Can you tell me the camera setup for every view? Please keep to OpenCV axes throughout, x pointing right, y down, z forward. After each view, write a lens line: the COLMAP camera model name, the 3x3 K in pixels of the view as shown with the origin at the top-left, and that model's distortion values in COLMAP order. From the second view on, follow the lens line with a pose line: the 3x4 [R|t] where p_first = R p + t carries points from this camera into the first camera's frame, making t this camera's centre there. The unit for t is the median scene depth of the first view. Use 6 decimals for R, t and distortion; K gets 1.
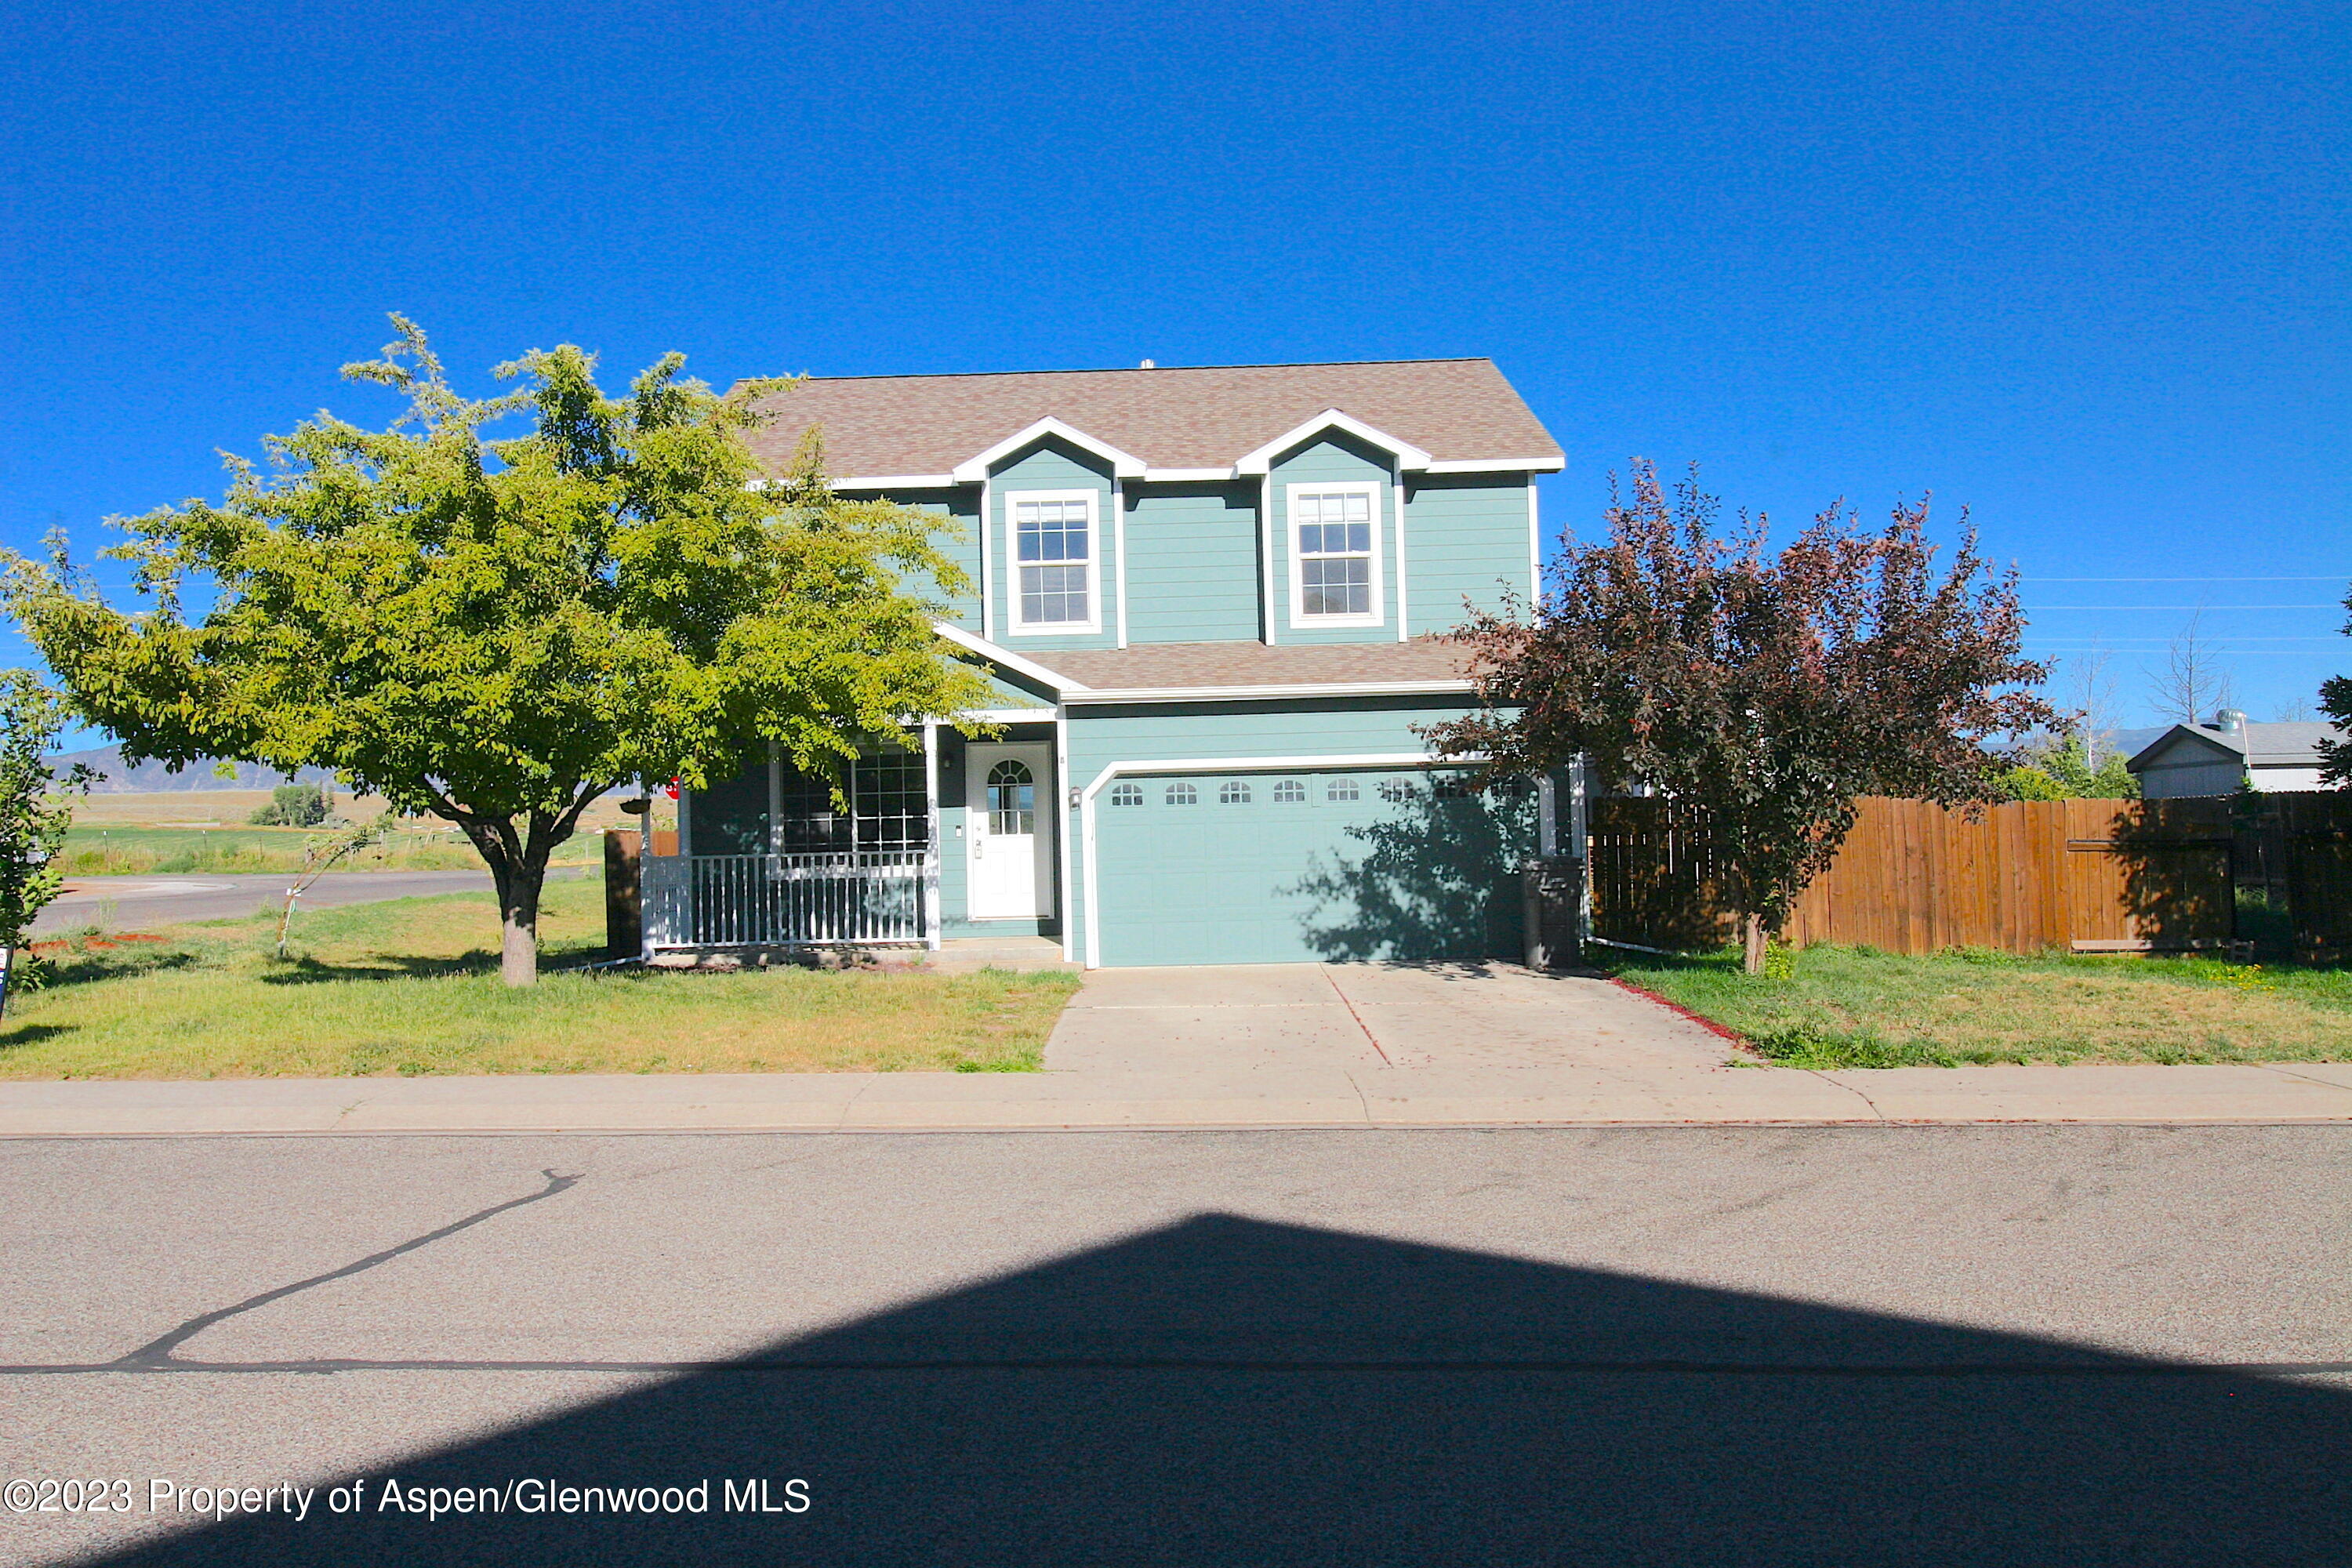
lens RADIAL K [[1817.4, 0, 1190.0], [0, 1817.4, 800.1], [0, 0, 1]] dist [0.008969, -0.002395]
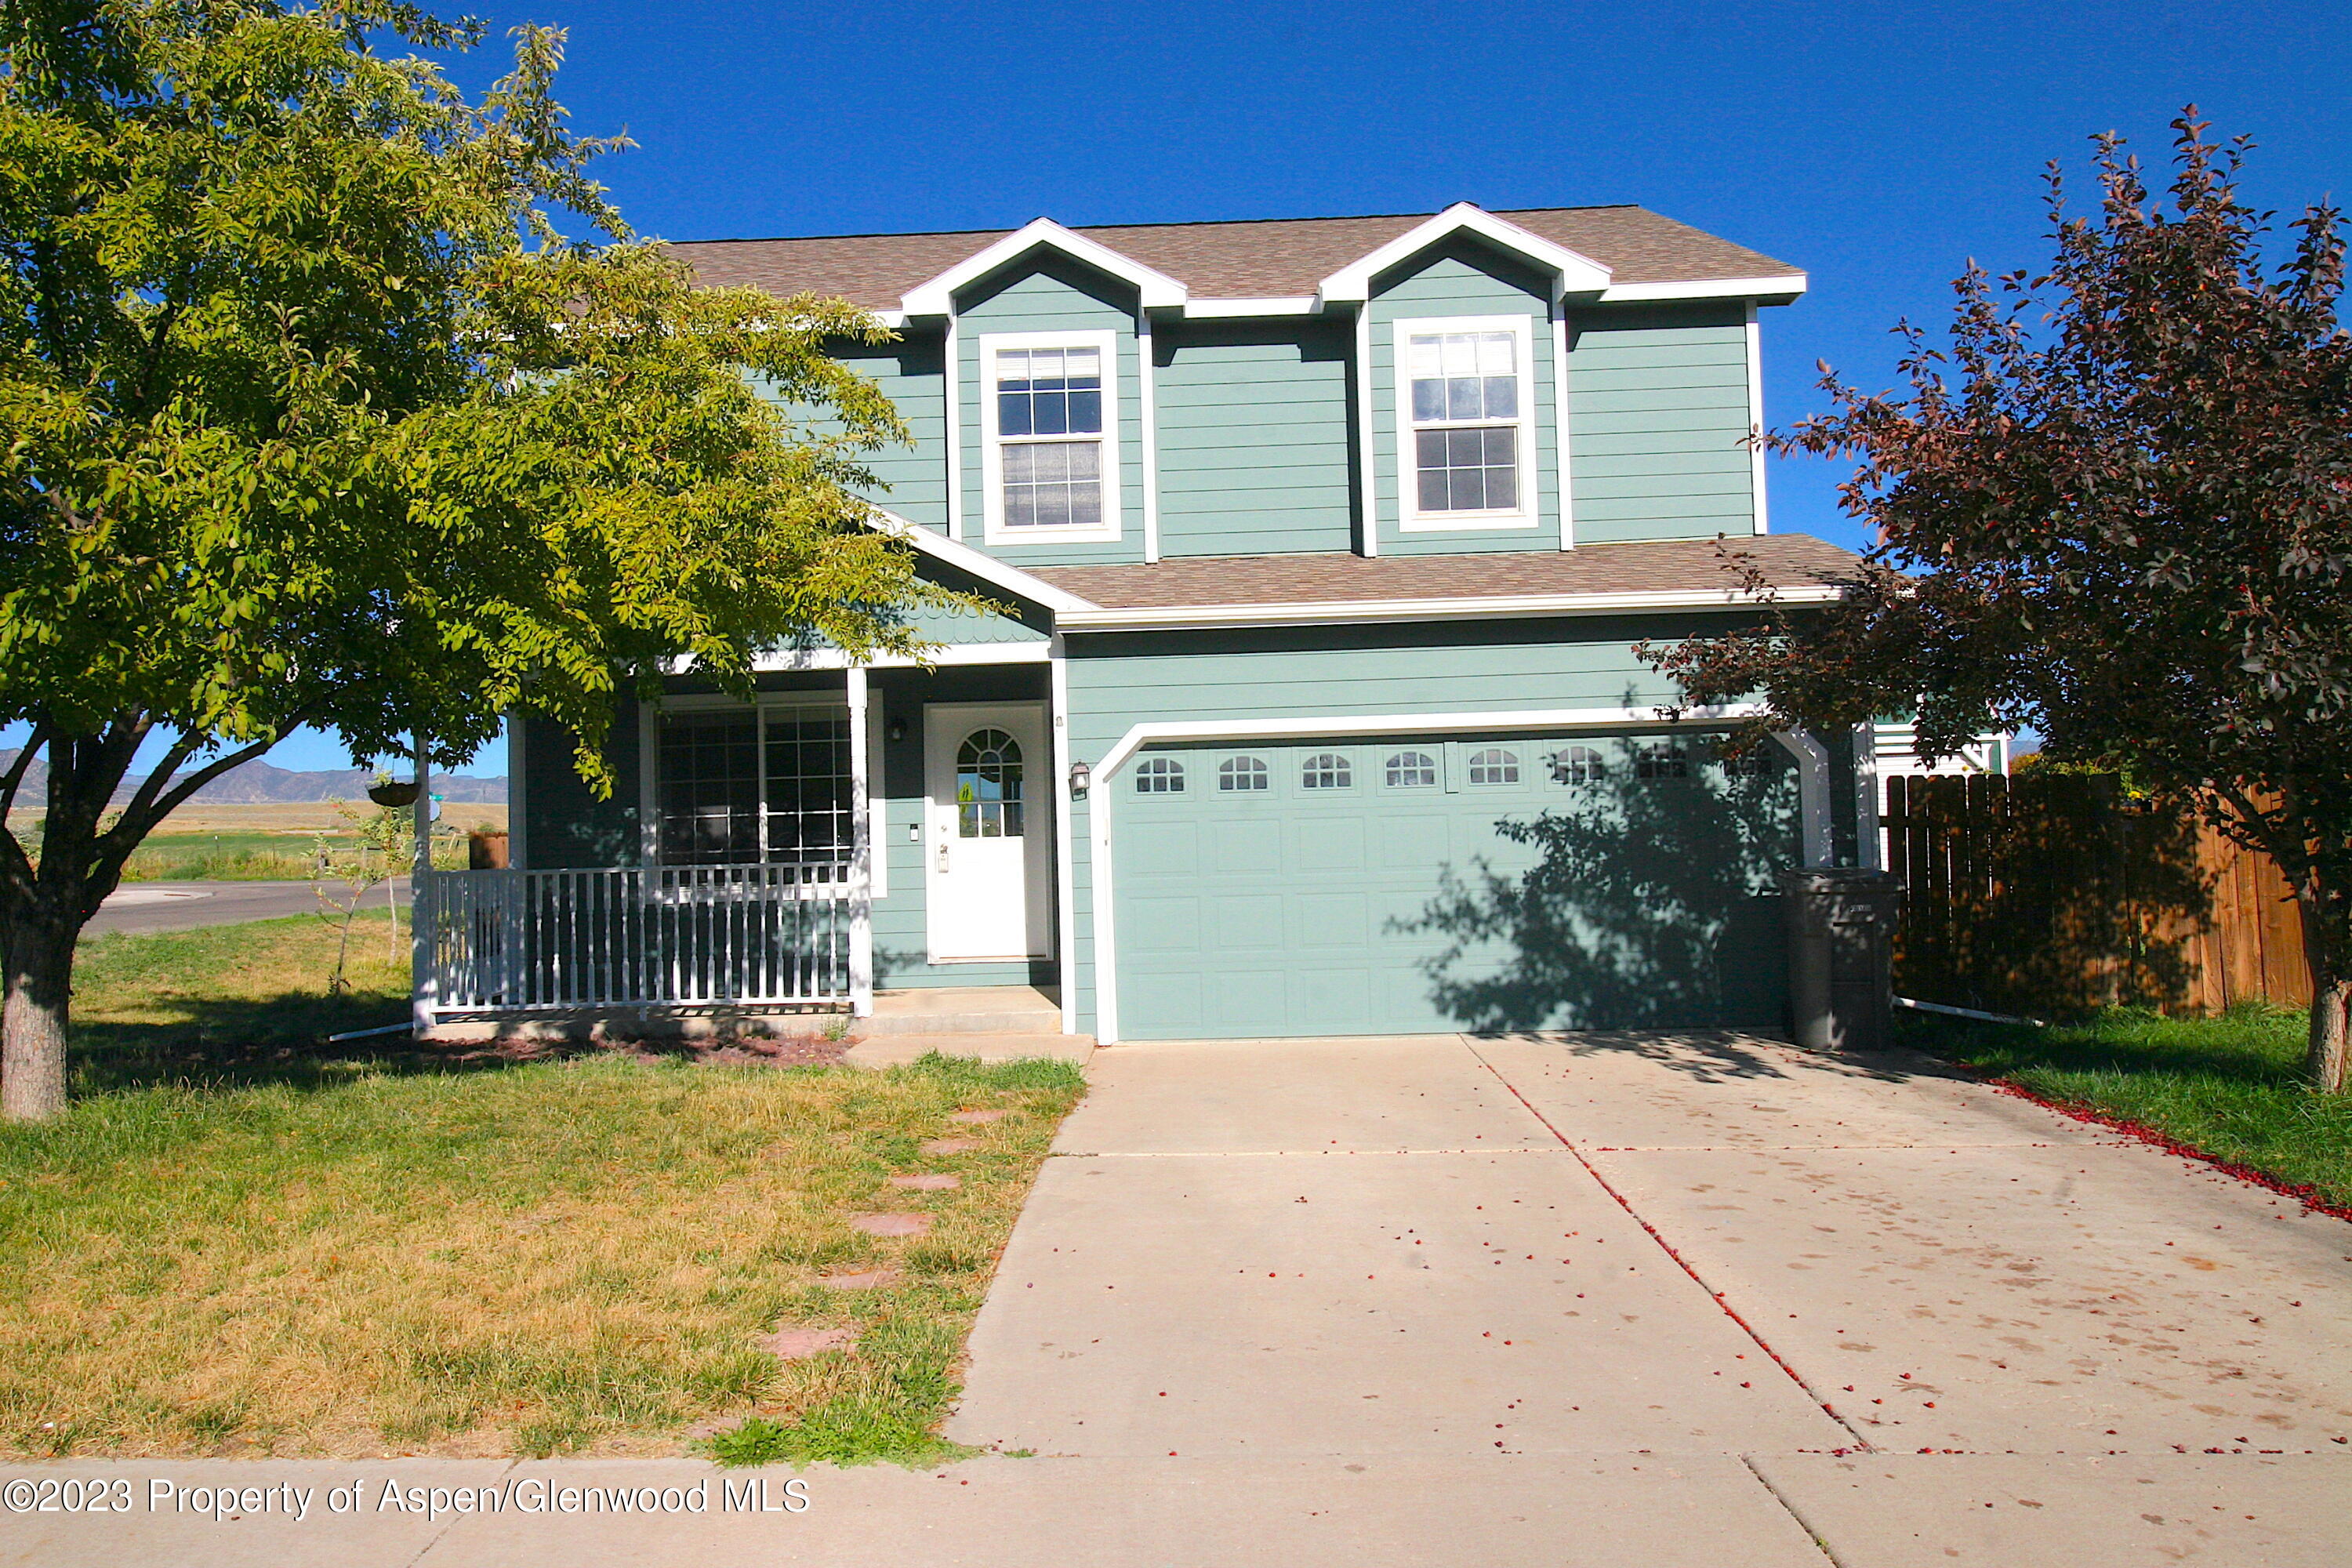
lens RADIAL K [[1728.0, 0, 1170.6], [0, 1728.0, 767.8], [0, 0, 1]] dist [0.007036, -0.006074]
pose [[0.999629, -0.003295, -0.027024, -0.013833], [0.002701, 0.999754, -0.021993, 0.007770], [0.027089, 0.021912, 0.999393, 0.382082]]
